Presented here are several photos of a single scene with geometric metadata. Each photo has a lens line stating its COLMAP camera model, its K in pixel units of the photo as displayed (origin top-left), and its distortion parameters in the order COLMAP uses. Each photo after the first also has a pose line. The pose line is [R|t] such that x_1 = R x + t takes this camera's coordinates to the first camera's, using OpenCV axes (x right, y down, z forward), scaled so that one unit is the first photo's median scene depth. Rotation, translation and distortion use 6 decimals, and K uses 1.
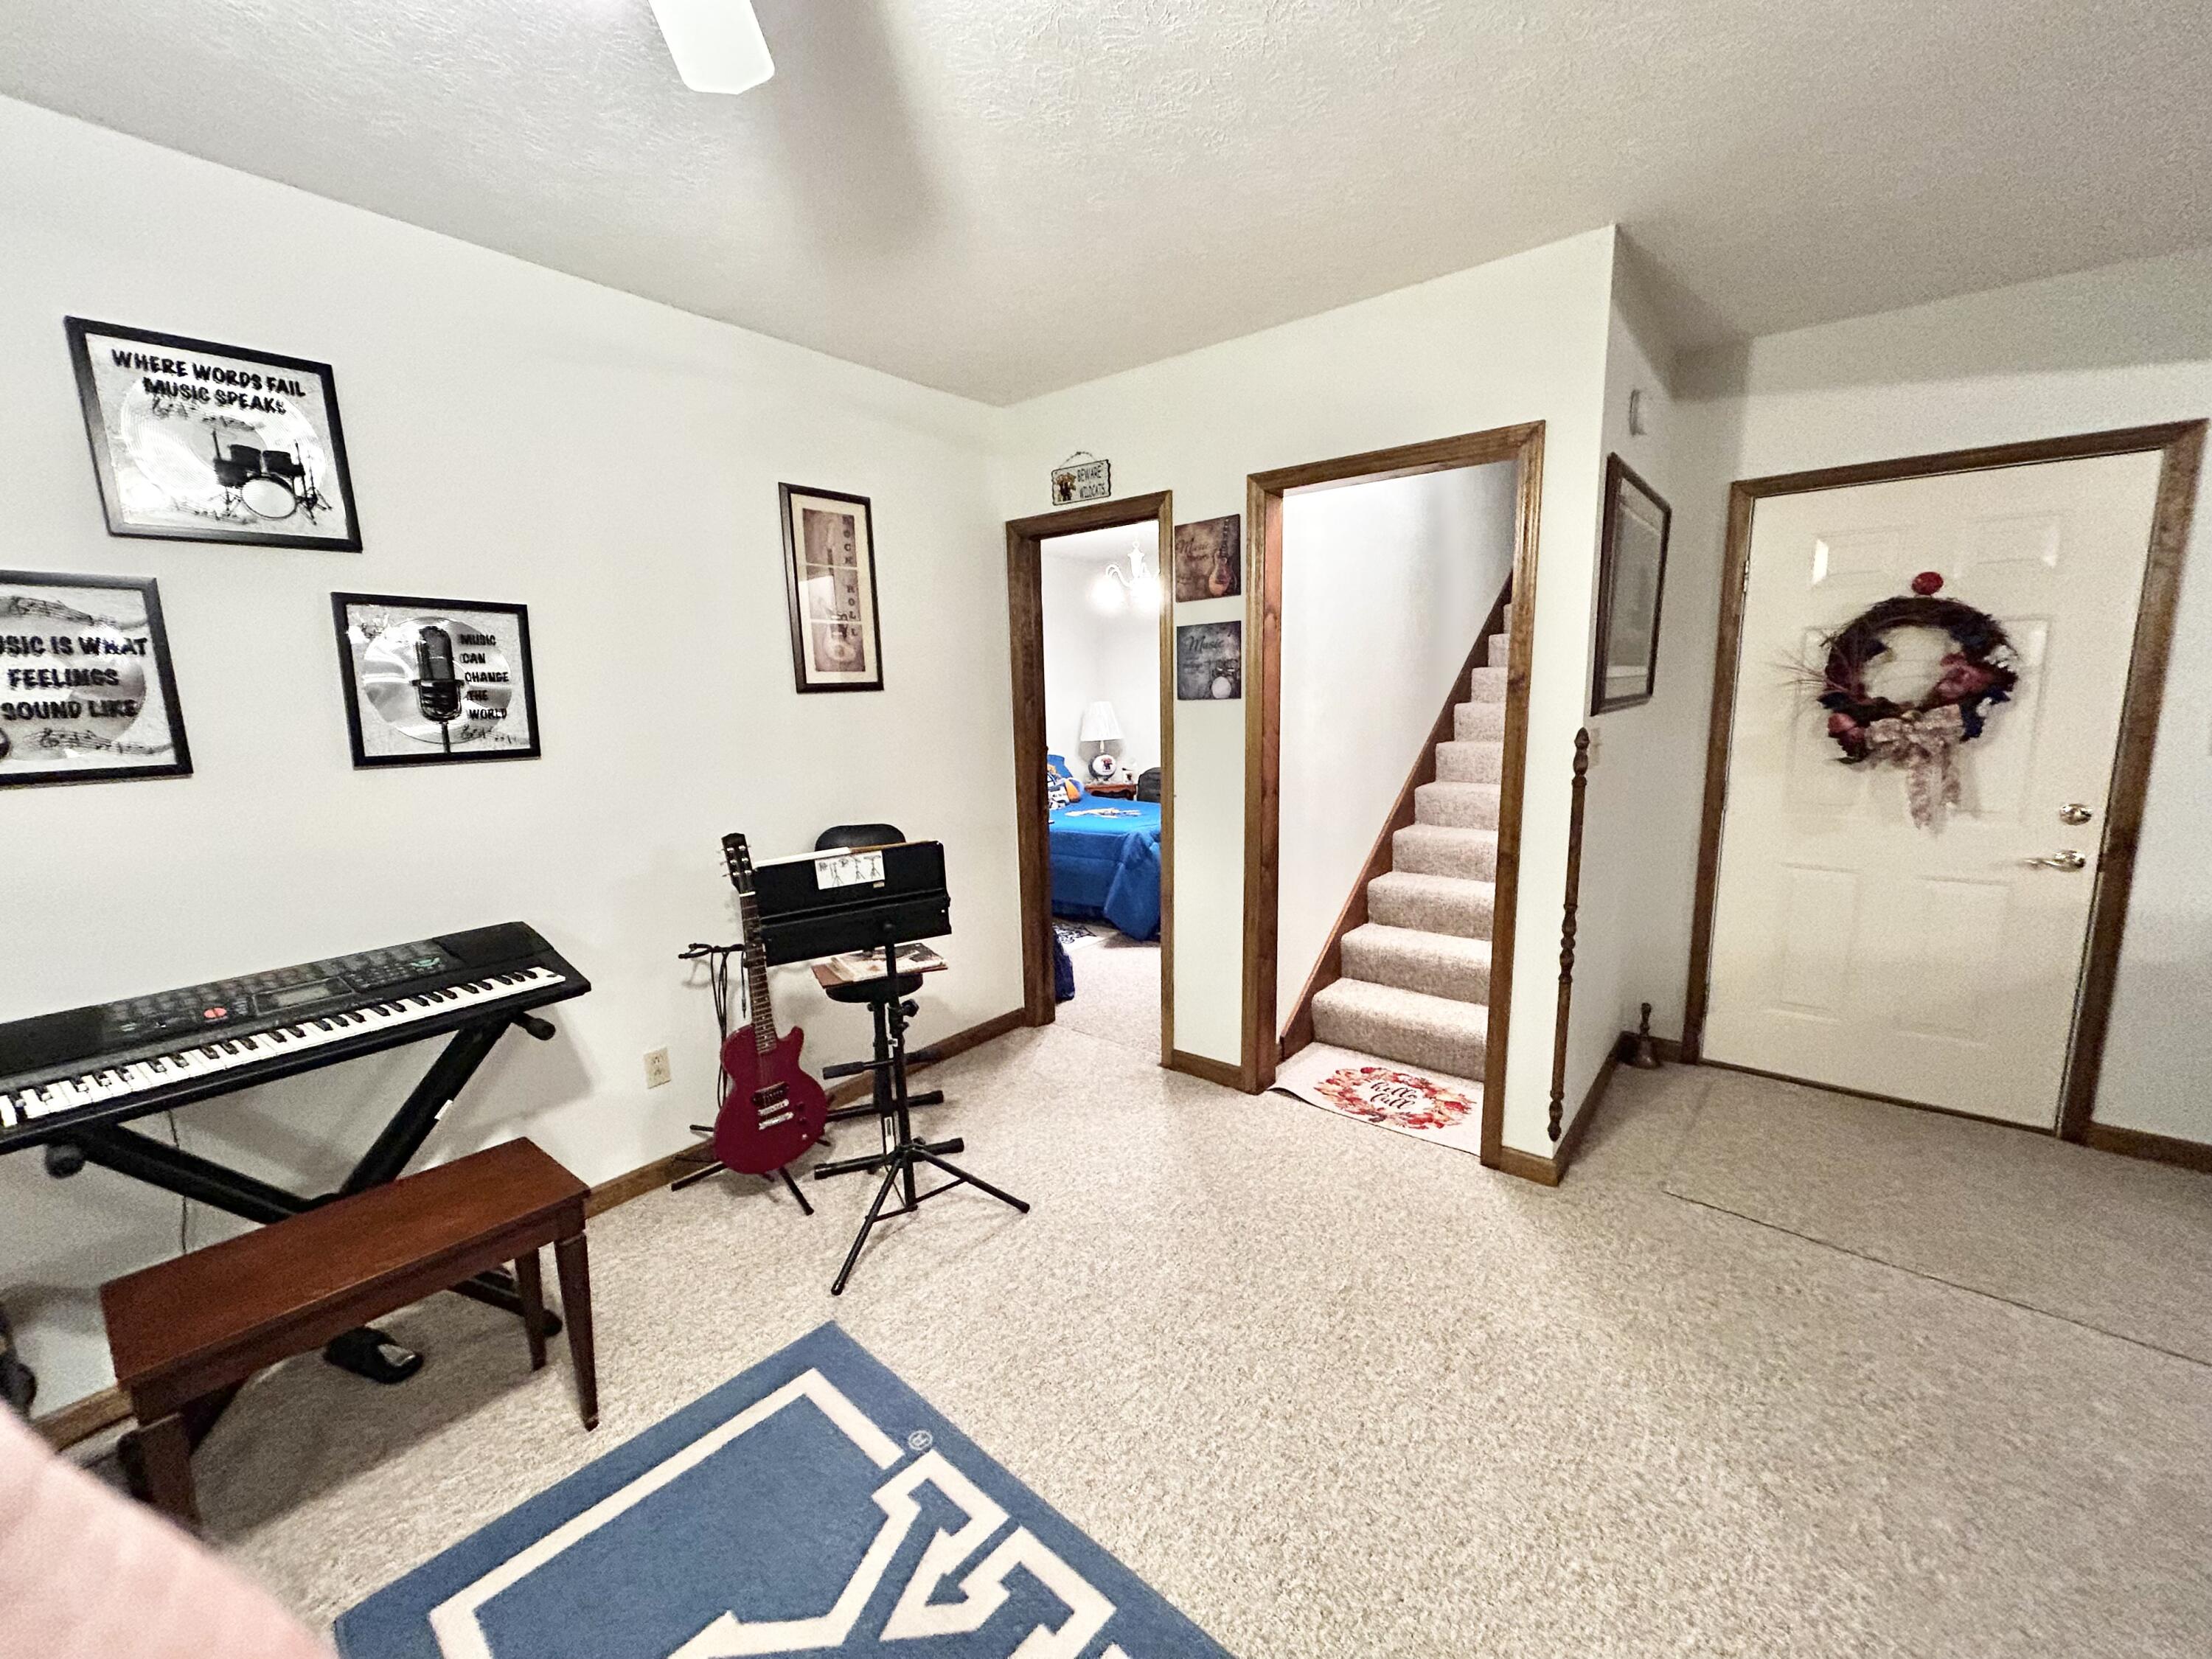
lens RADIAL K [[886.1, 0, 1106.0], [0, 886.1, 829.5], [0, 0, 1]] dist [-0.001867, -0.000529]
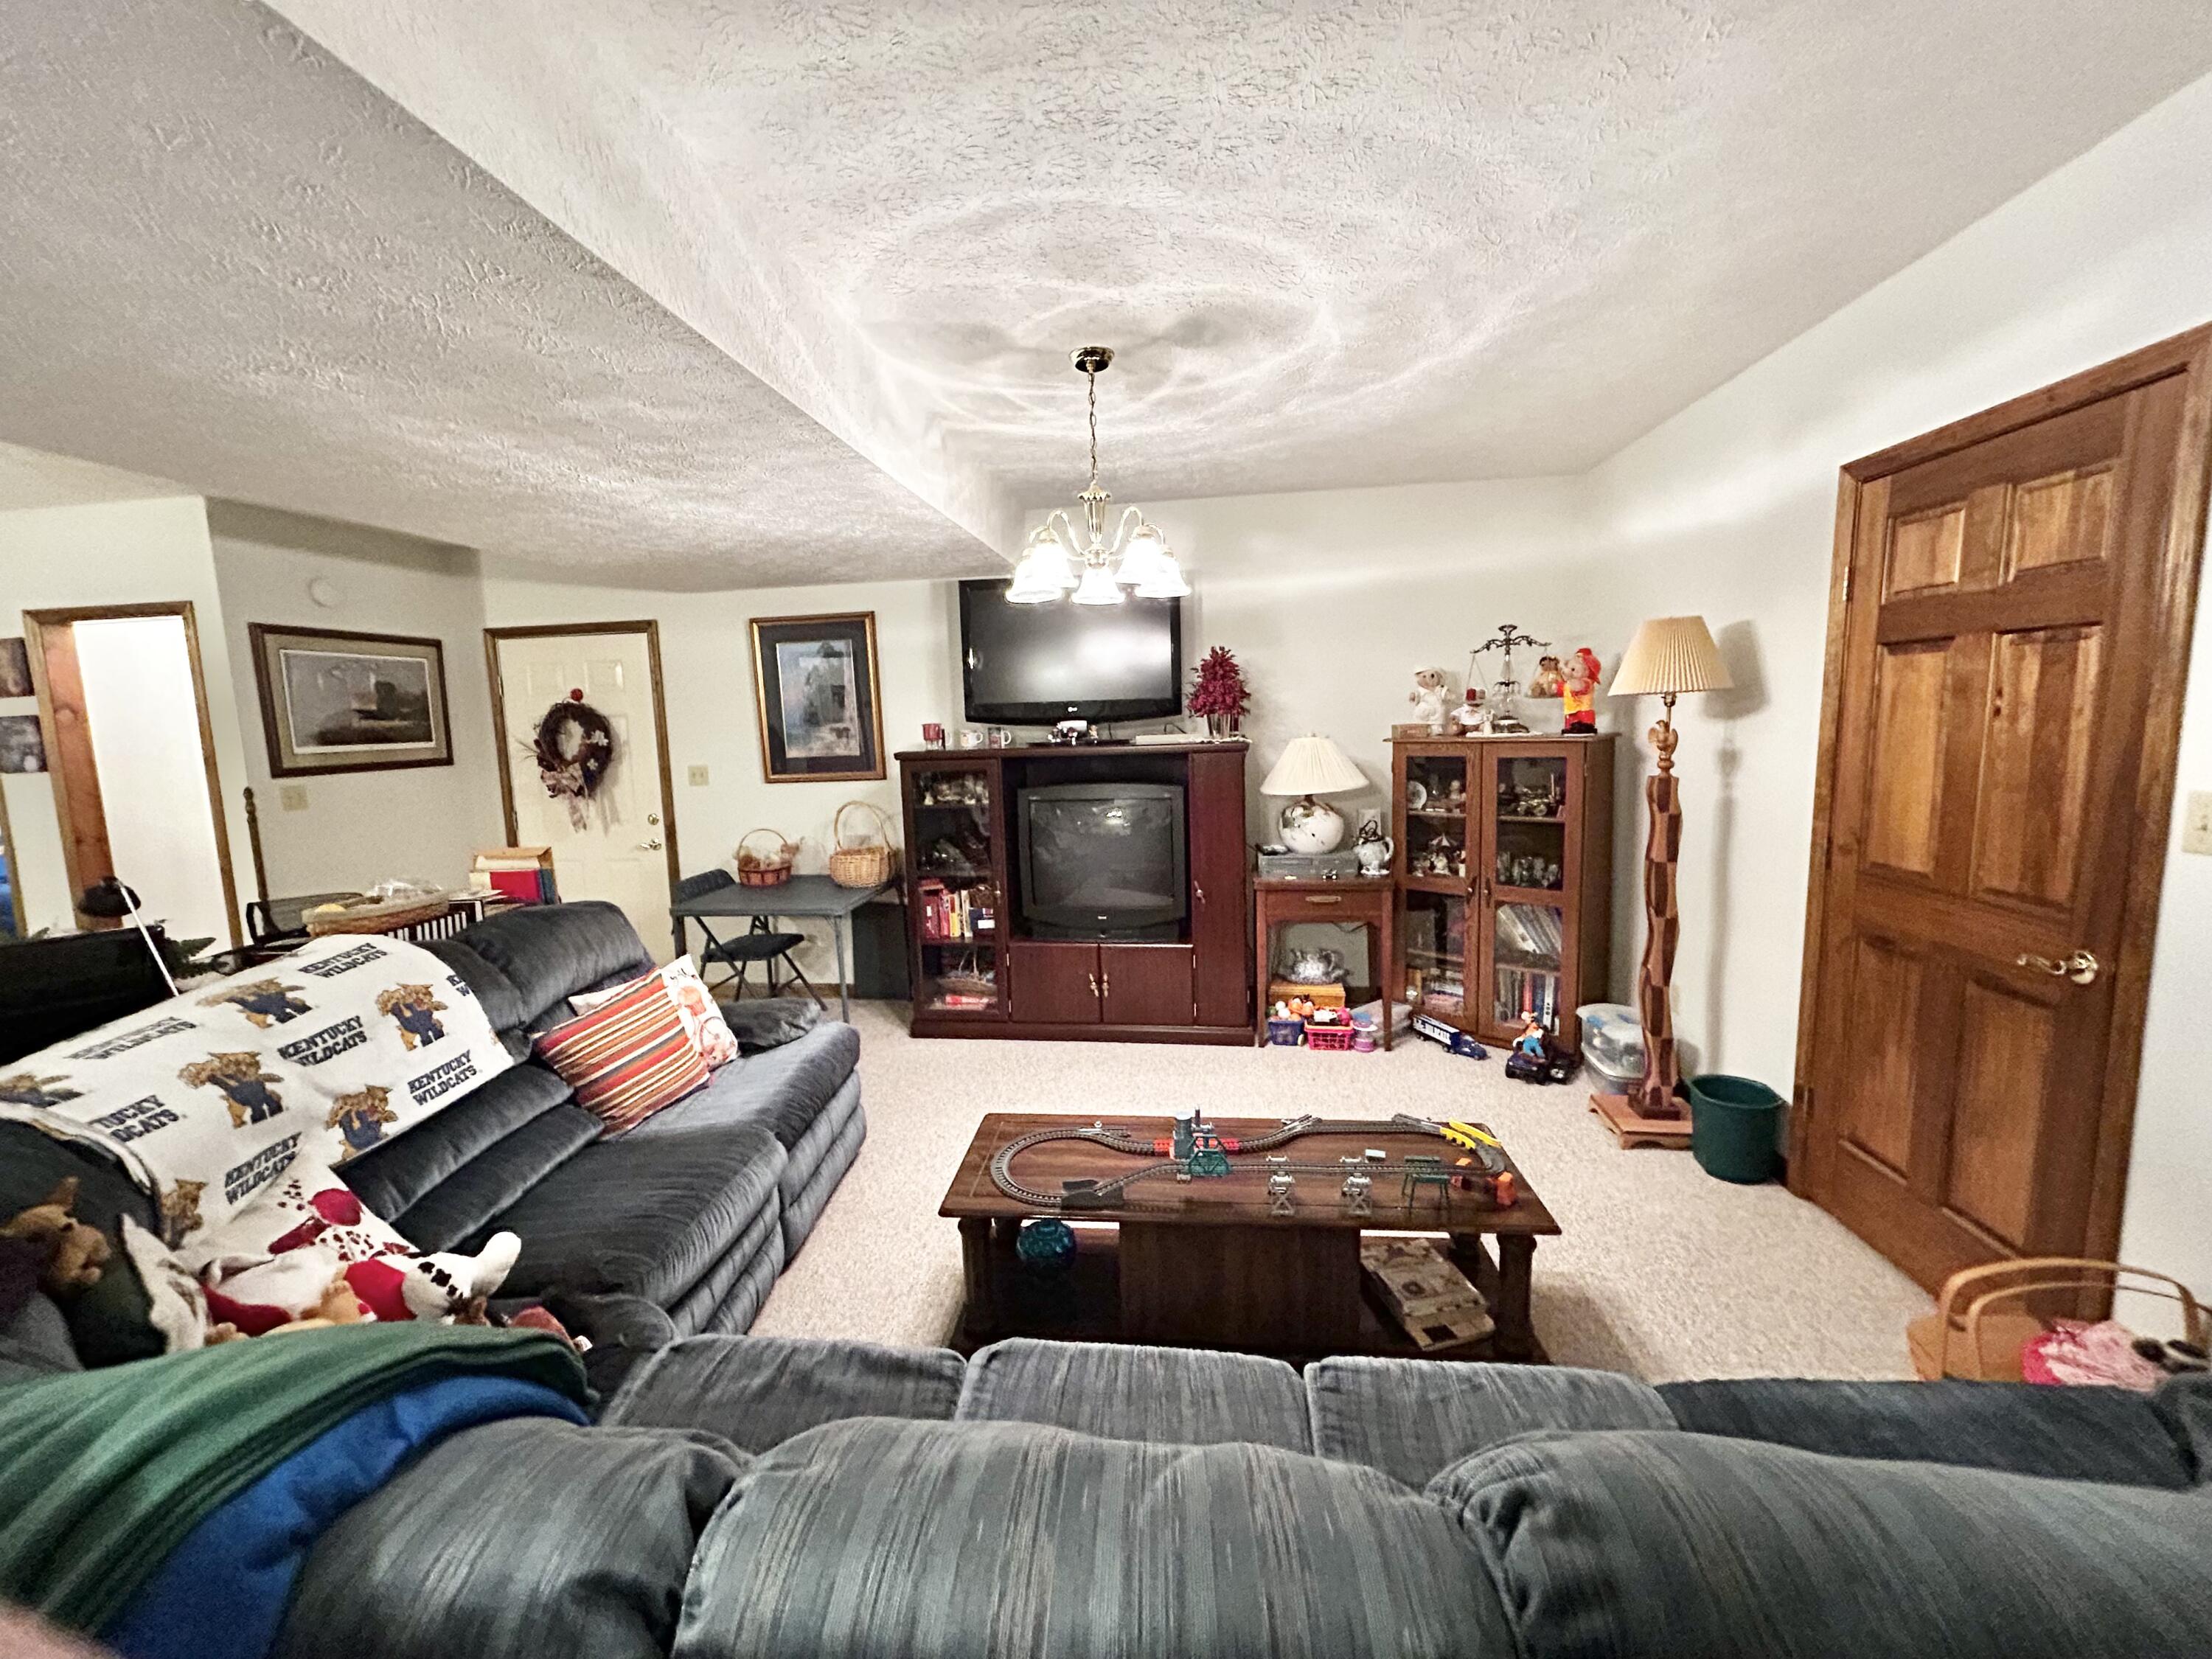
lens RADIAL K [[886.1, 0, 1106.0], [0, 886.1, 829.5], [0, 0, 1]] dist [-0.001867, -0.000529]
pose [[0.853477, -0.068821, 0.516567, 0.847573], [0.090952, 0.995699, -0.017617, 0.112321], [-0.513133, 0.062018, 0.856066, -0.991990]]
